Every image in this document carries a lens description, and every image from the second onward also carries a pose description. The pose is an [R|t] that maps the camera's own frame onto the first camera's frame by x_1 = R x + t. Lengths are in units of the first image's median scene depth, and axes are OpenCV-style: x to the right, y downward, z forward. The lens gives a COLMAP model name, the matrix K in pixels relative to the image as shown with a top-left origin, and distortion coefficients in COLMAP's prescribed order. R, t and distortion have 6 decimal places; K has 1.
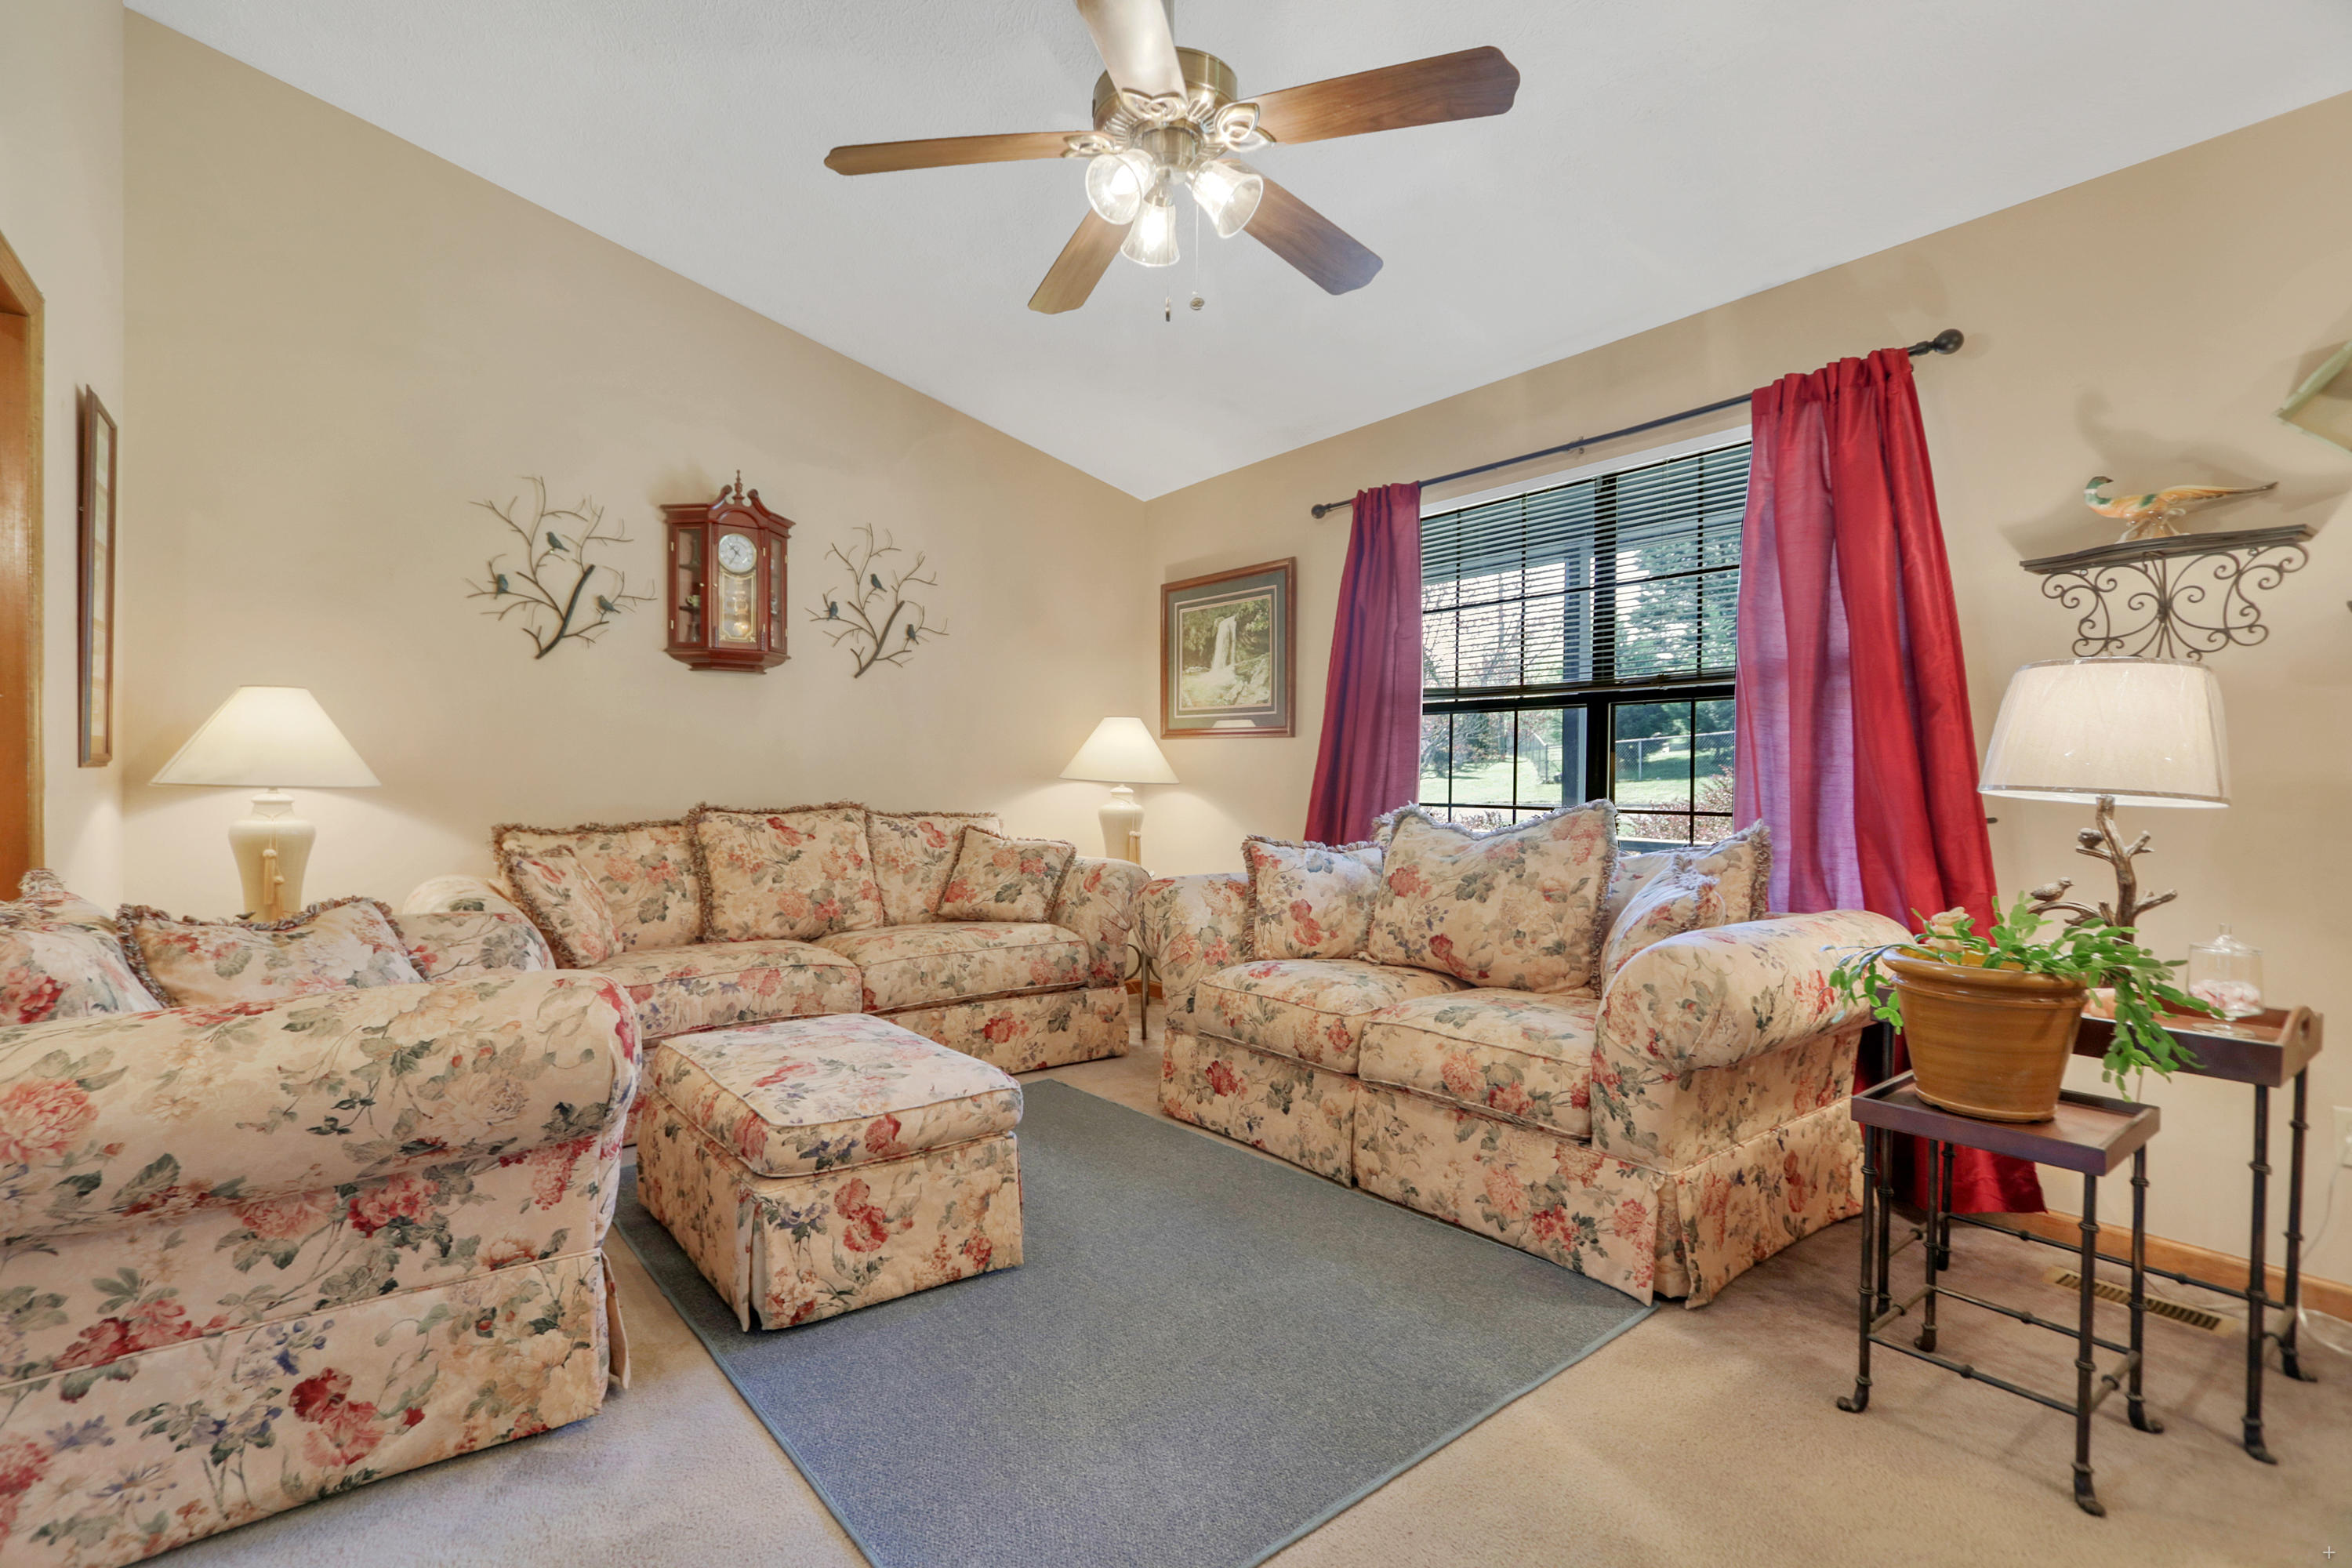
lens RADIAL K [[1146.7, 0, 1089.4], [0, 1146.7, 784.3], [0, 0, 1]] dist [-0.001909, -0.000314]
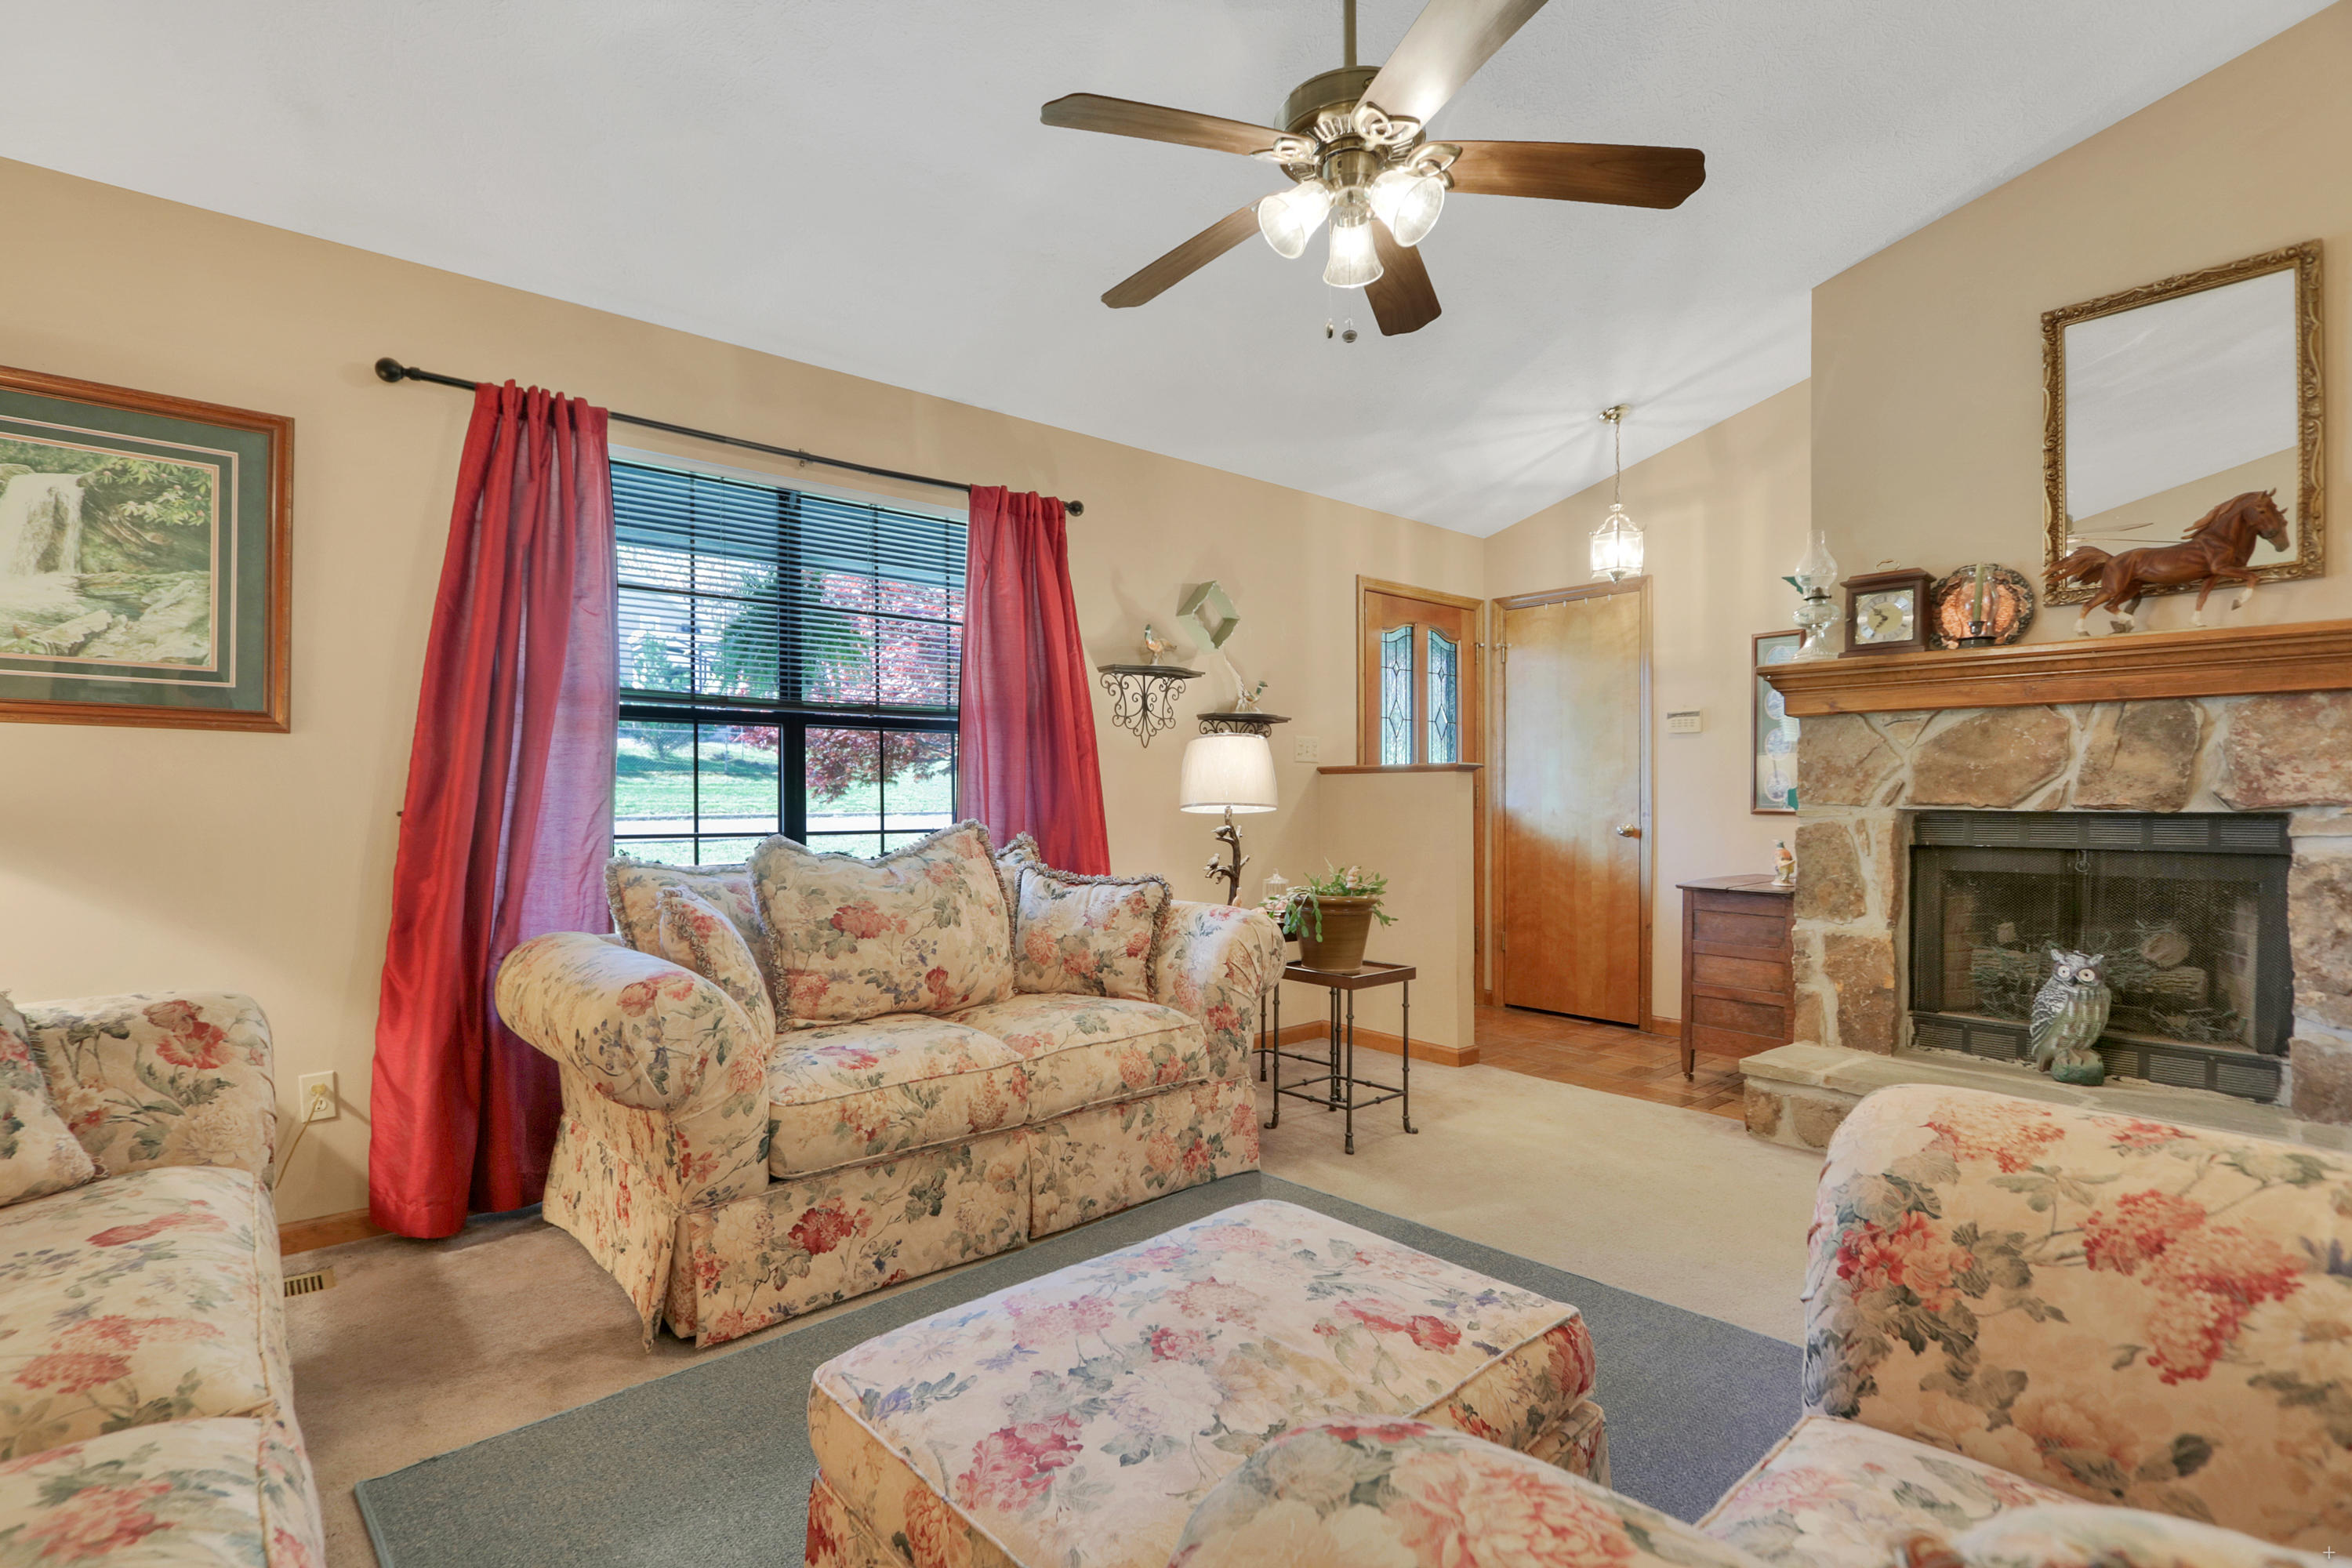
lens RADIAL K [[1132.8, 0, 1170.1], [0, 1132.8, 802.7], [0, 0, 1]] dist [-0.015034, -0.000036]
pose [[-0.140159, -0.007626, 0.990100, -0.638012], [0.009075, 0.999918, 0.008986, -0.010677], [-0.990087, 0.010245, -0.140079, 0.937622]]
